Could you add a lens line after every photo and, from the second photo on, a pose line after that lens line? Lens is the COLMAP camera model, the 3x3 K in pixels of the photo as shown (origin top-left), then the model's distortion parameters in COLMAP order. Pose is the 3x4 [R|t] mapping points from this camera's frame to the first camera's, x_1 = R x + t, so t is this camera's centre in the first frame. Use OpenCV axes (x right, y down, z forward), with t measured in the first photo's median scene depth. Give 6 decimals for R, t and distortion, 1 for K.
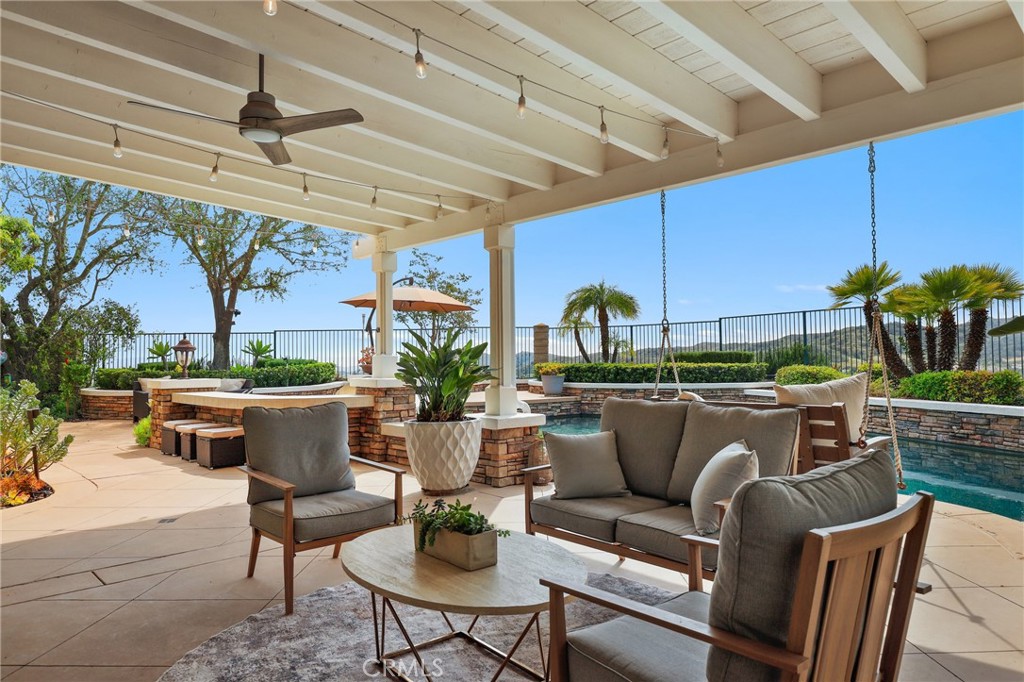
lens RADIAL K [[644.6, 0, 515.0], [0, 644.6, 339.9], [0, 0, 1]] dist [-0.005196, -0.001481]
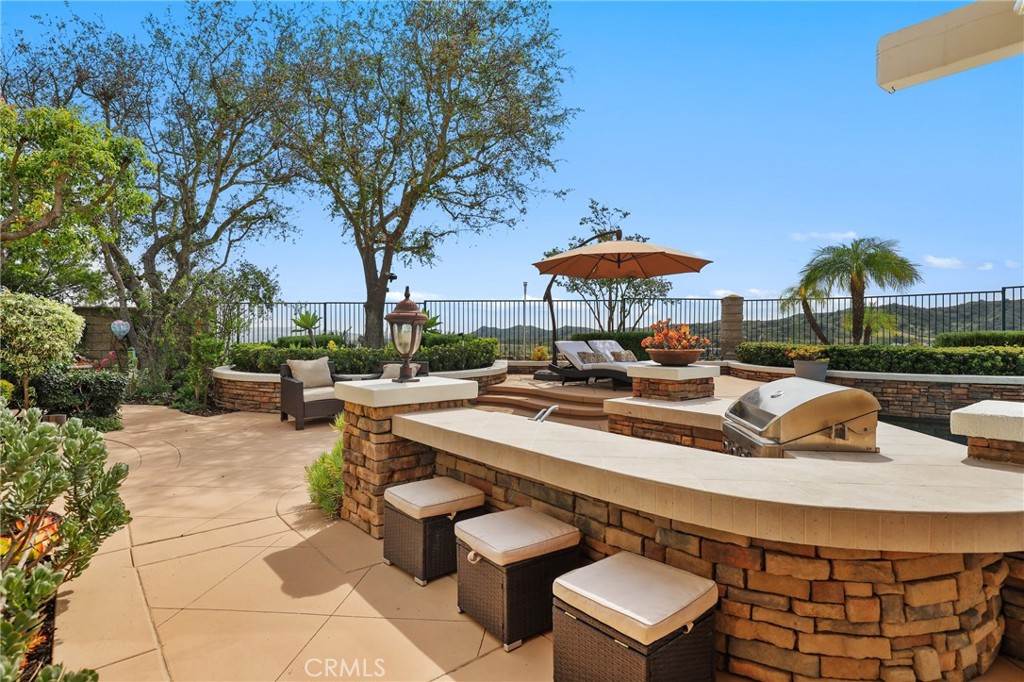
lens RADIAL K [[532.0, 0, 510.0], [0, 532.0, 339.7], [0, 0, 1]] dist [0.004096, 0.000106]
pose [[0.995805, 0.012978, -0.090575, -0.214462], [-0.008923, 0.998946, 0.045031, 0.005602], [0.091064, -0.044034, 0.994871, 0.324875]]
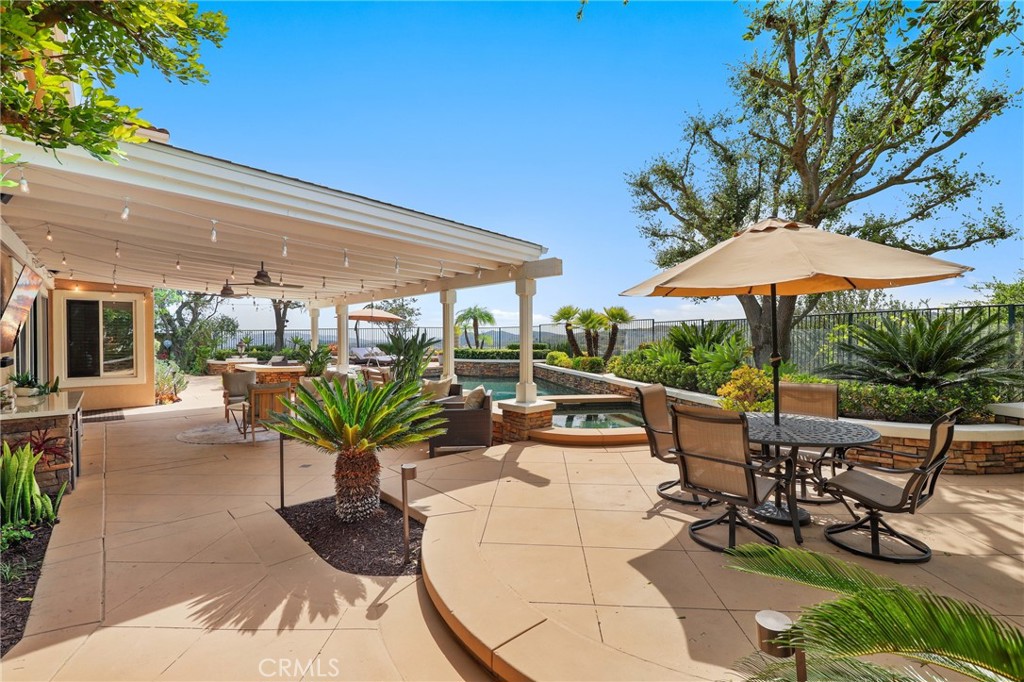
lens RADIAL K [[464.7, 0, 510.3], [0, 464.7, 339.8], [0, 0, 1]] dist [0.000797, 0.000110]
pose [[0.998680, 0.005592, -0.051063, 0.297921], [-0.003618, 0.999245, 0.038670, -0.040720], [0.051240, -0.038434, 0.997947, -0.343288]]
